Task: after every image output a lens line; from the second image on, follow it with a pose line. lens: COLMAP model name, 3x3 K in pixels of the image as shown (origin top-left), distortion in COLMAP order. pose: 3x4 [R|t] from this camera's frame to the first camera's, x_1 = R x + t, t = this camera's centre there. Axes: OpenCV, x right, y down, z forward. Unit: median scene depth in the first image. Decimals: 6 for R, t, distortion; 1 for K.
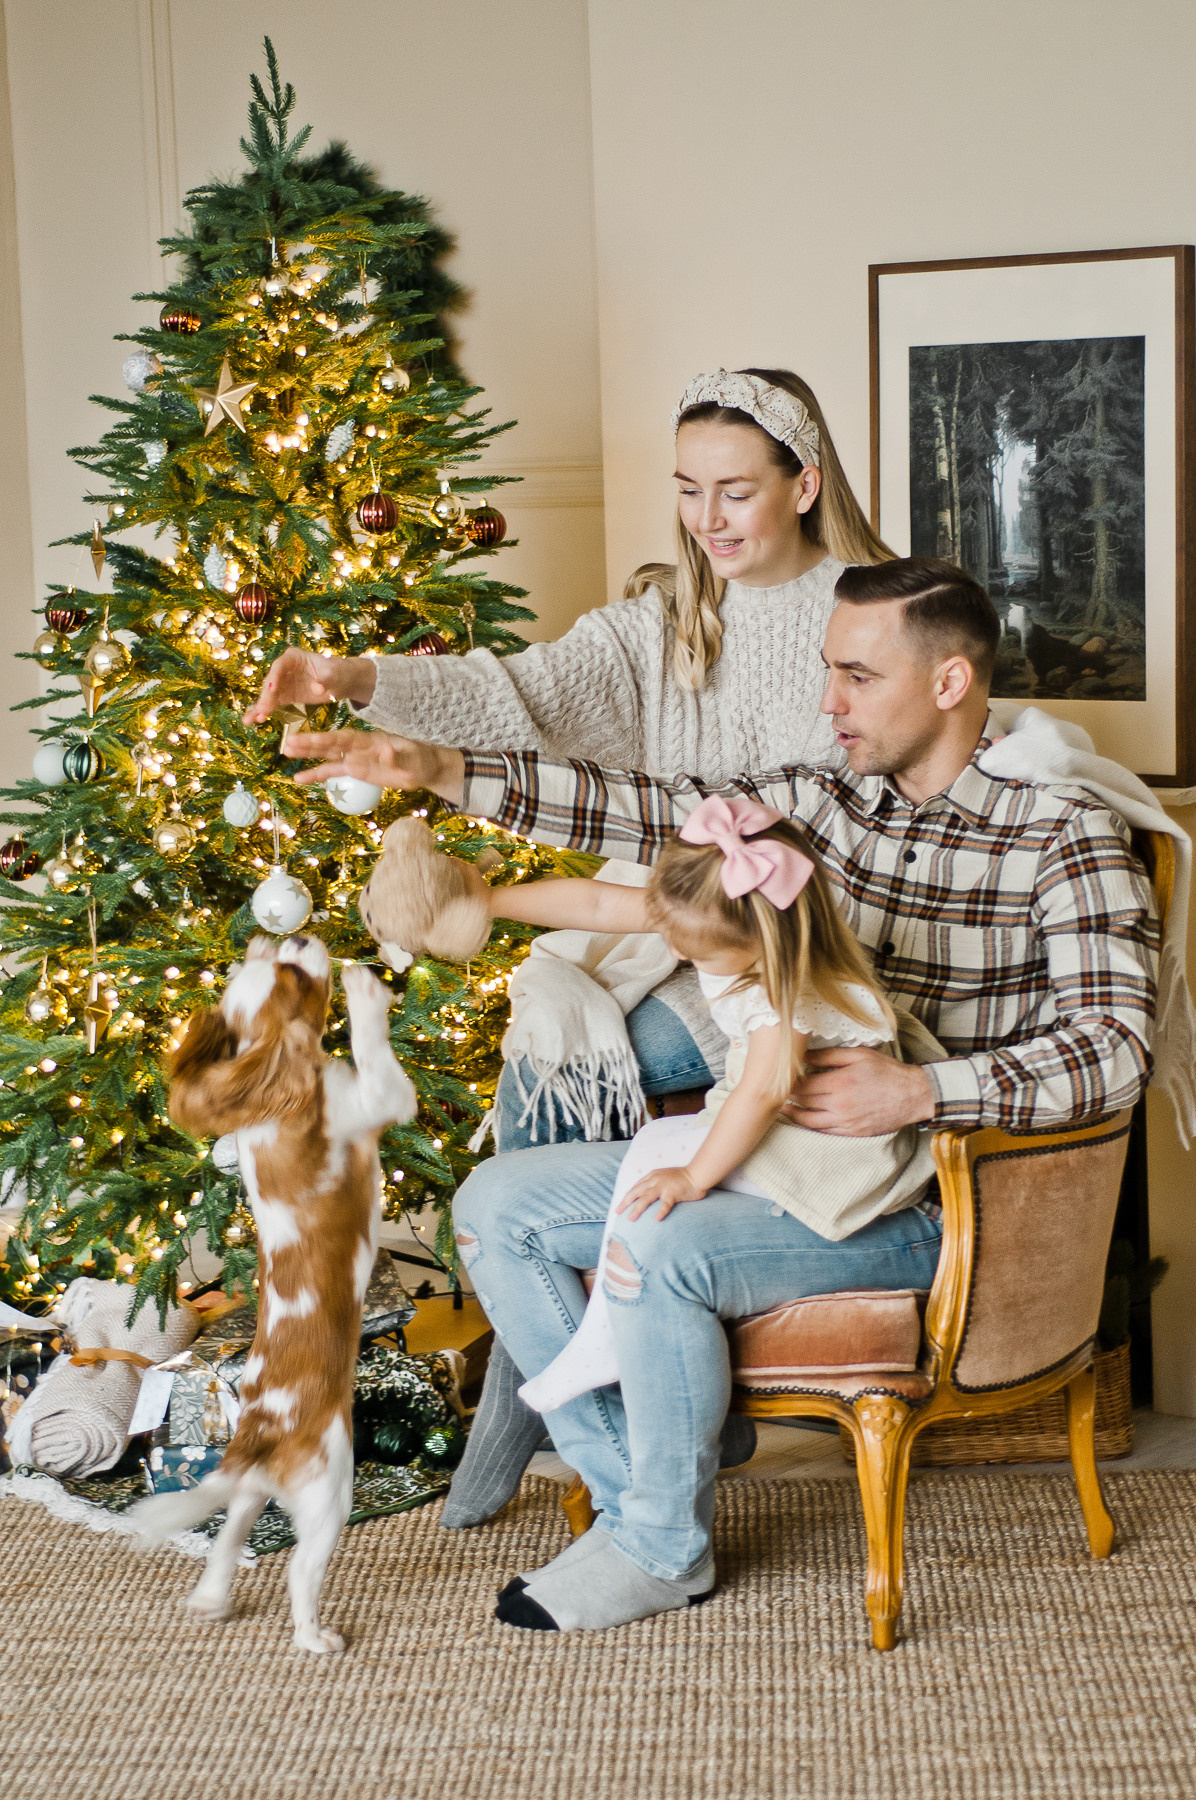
lens RADIAL K [[4036.4, 0, 594.7], [0, 4036.4, 897.5], [0, 0, 1]] dist [-0.051427, 0.295197]
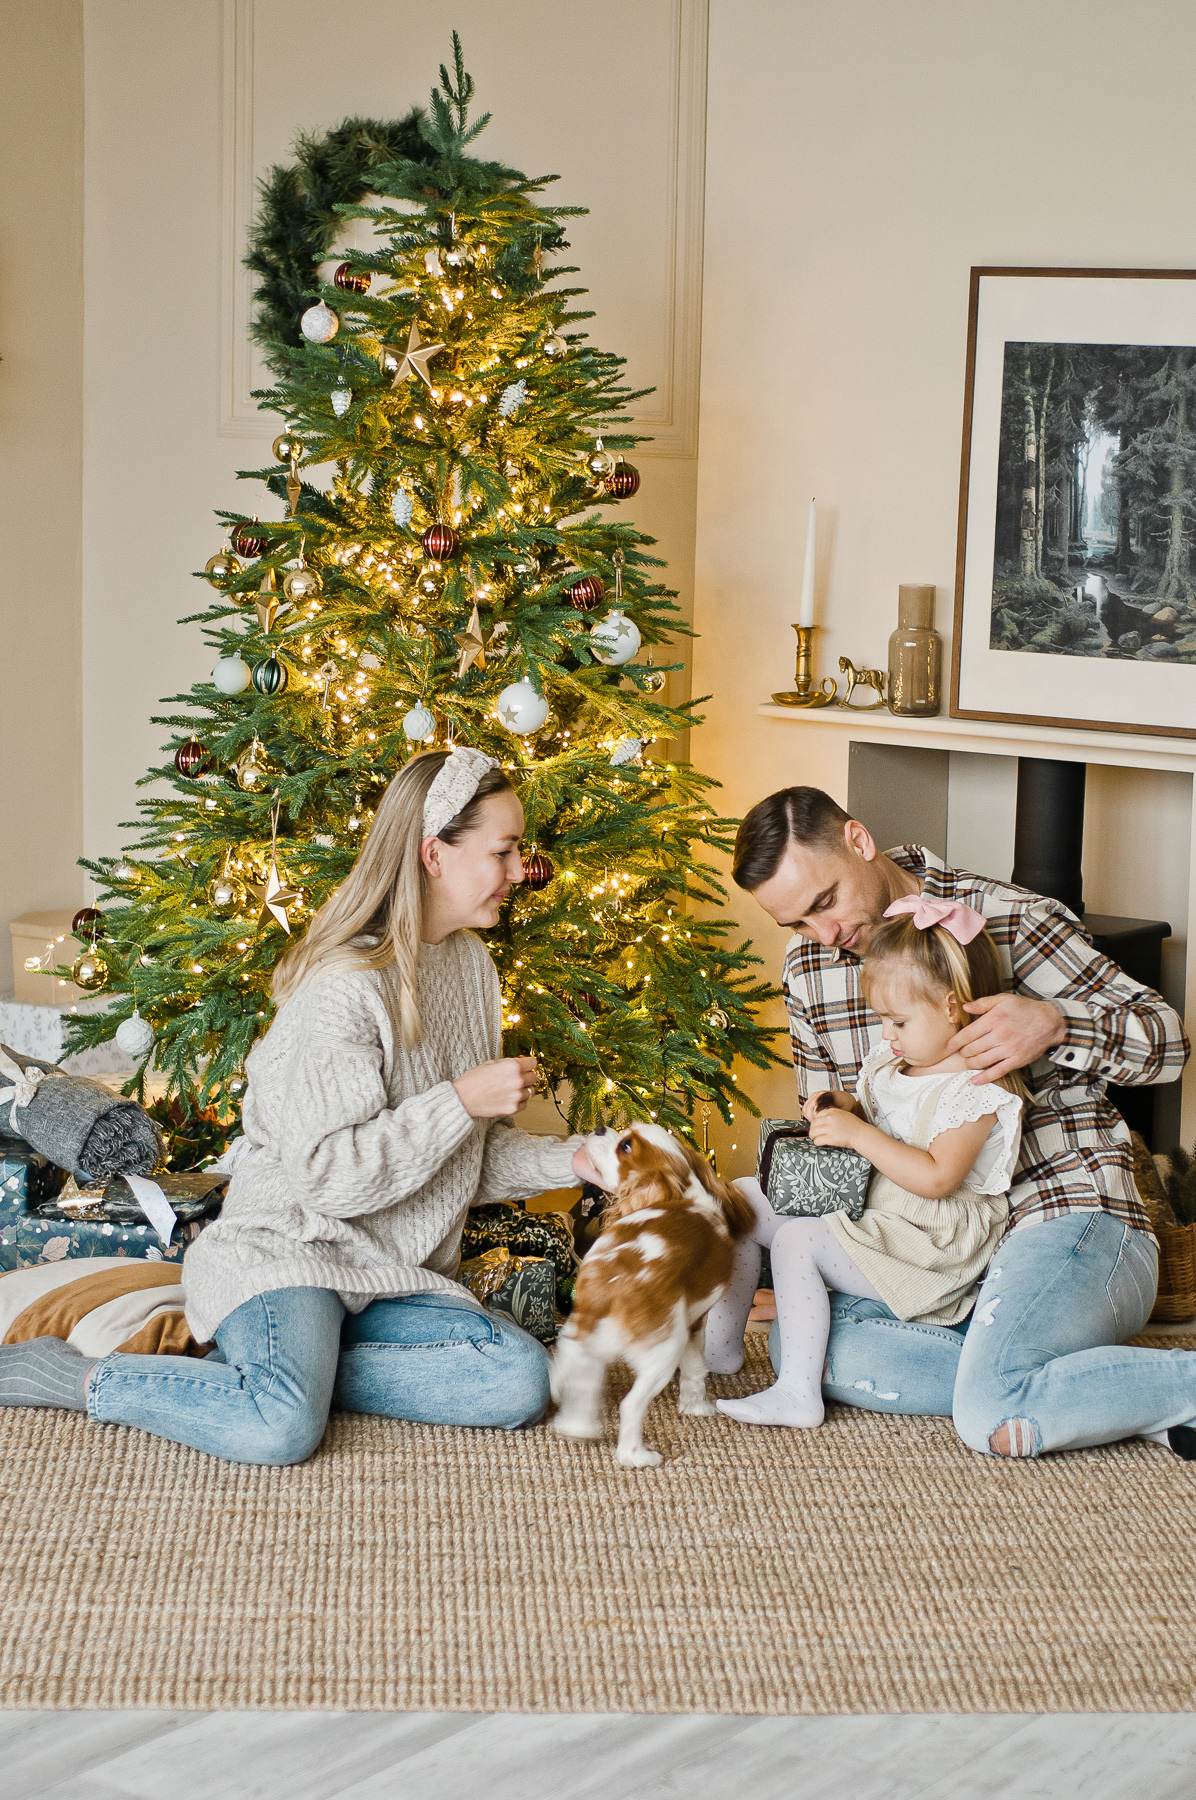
lens RADIAL K [[4042.0, 0, 603.9], [0, 4042.0, 895.1], [0, 0, 1]] dist [-0.020849, 0.191599]
pose [[0.992734, 0.039933, 0.113507, -0.160879], [-0.042953, 0.998782, 0.024285, -0.004041], [-0.112399, -0.028984, 0.993240, -0.122760]]
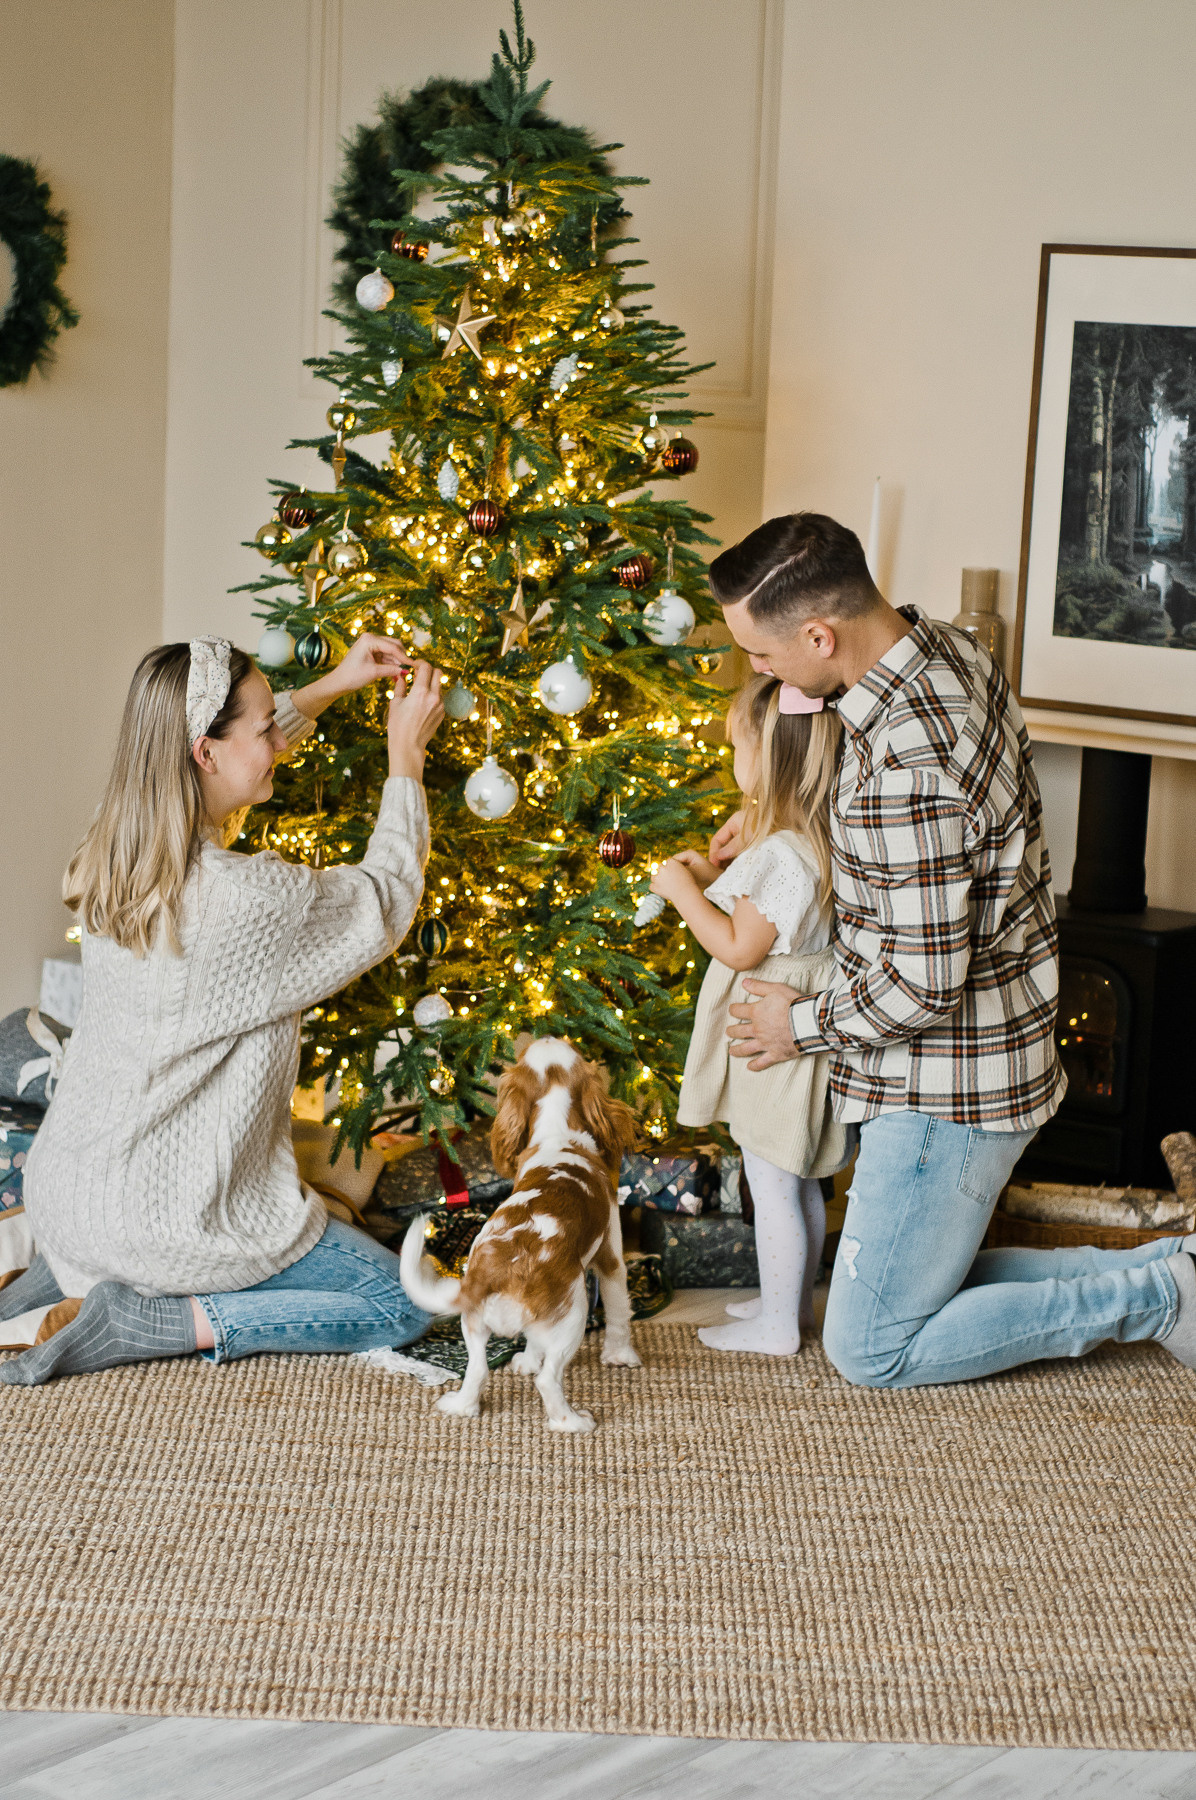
lens RADIAL K [[4042.0, 0, 603.9], [0, 4042.0, 895.1], [0, 0, 1]] dist [-0.020849, 0.191599]
pose [[0.996006, 0.061869, 0.064383, -0.115376], [-0.064714, 0.996974, 0.043076, -0.019506], [-0.061523, -0.047070, 0.996995, -0.107368]]
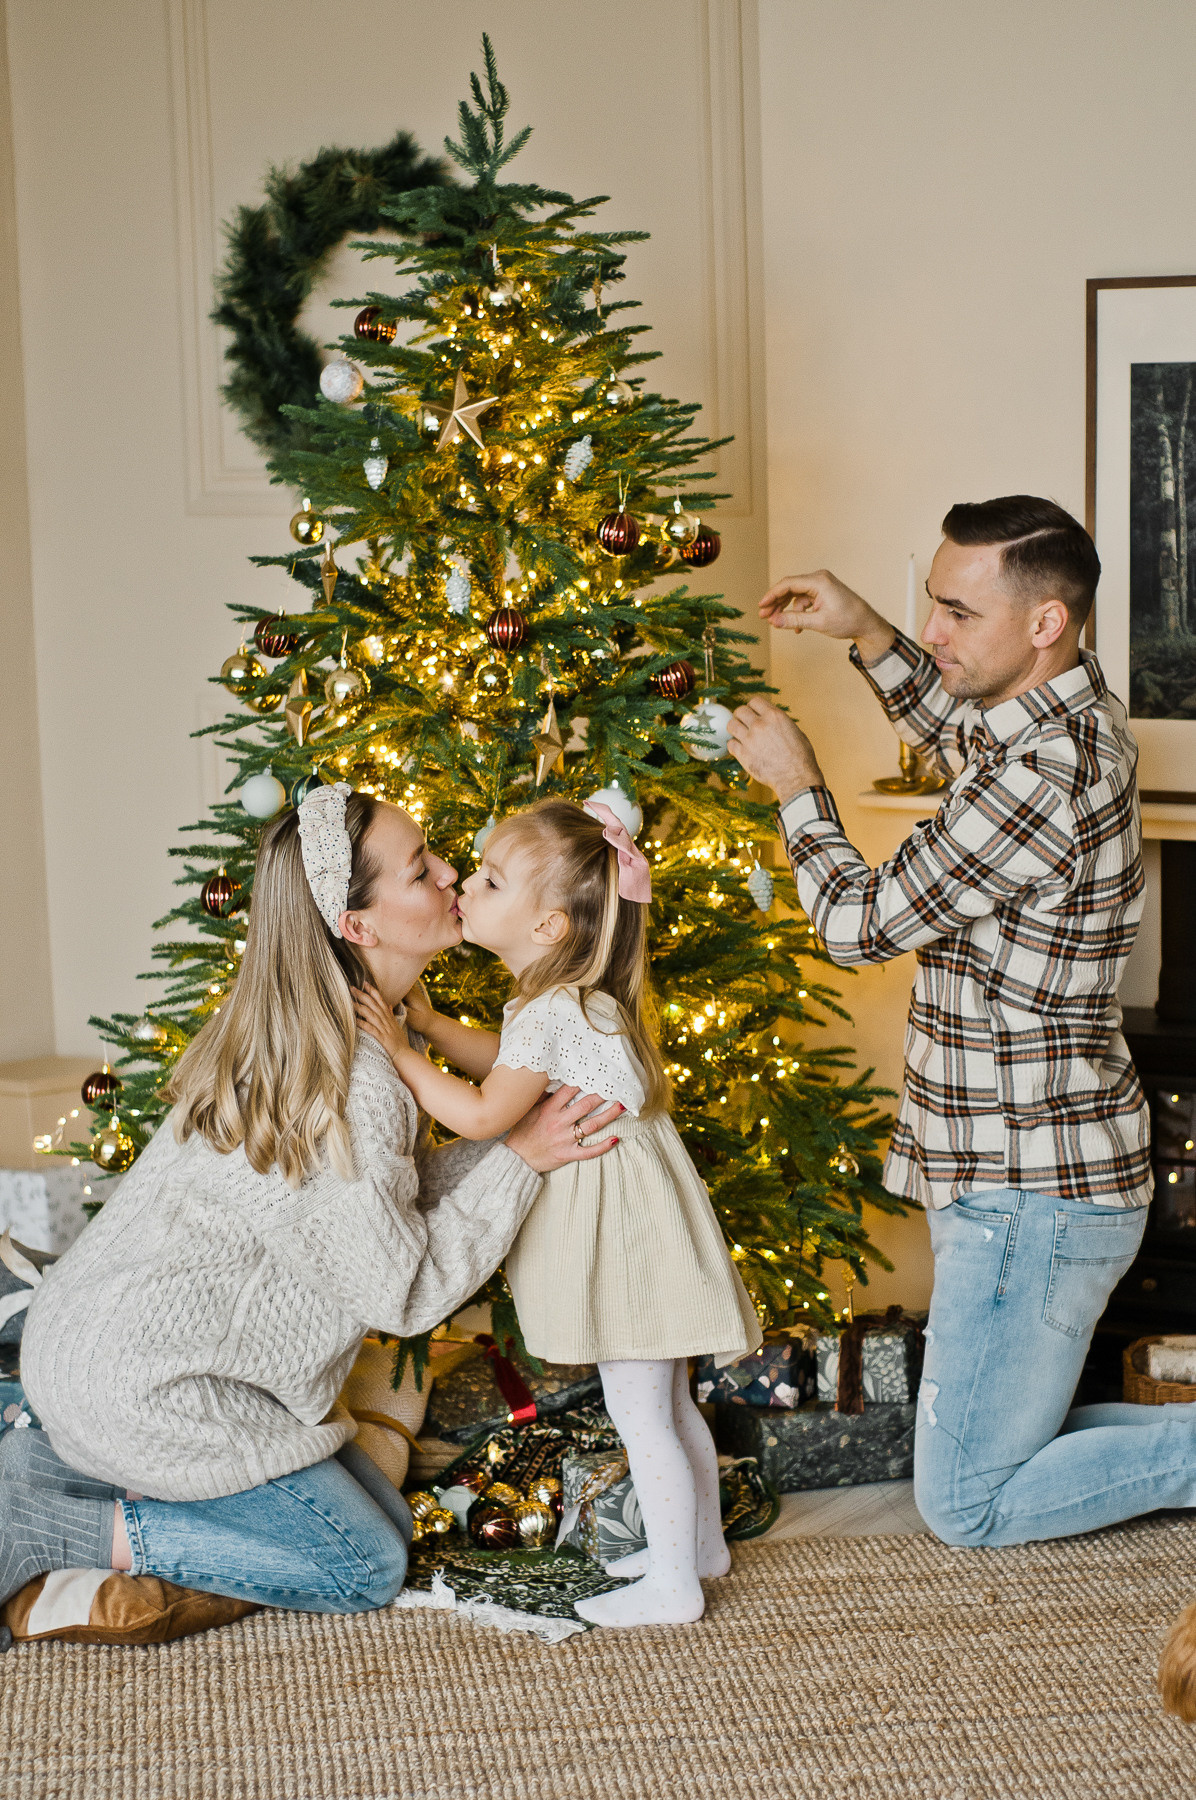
lens RADIAL K [[4042.0, 0, 603.9], [0, 4042.0, 895.1], [0, 0, 1]] dist [-0.020849, 0.191599]
pose [[0.987936, -0.012007, 0.154397, -0.208061], [0.010169, 0.999868, 0.012690, -0.021462], [-0.154529, -0.010966, 0.987927, 0.047158]]
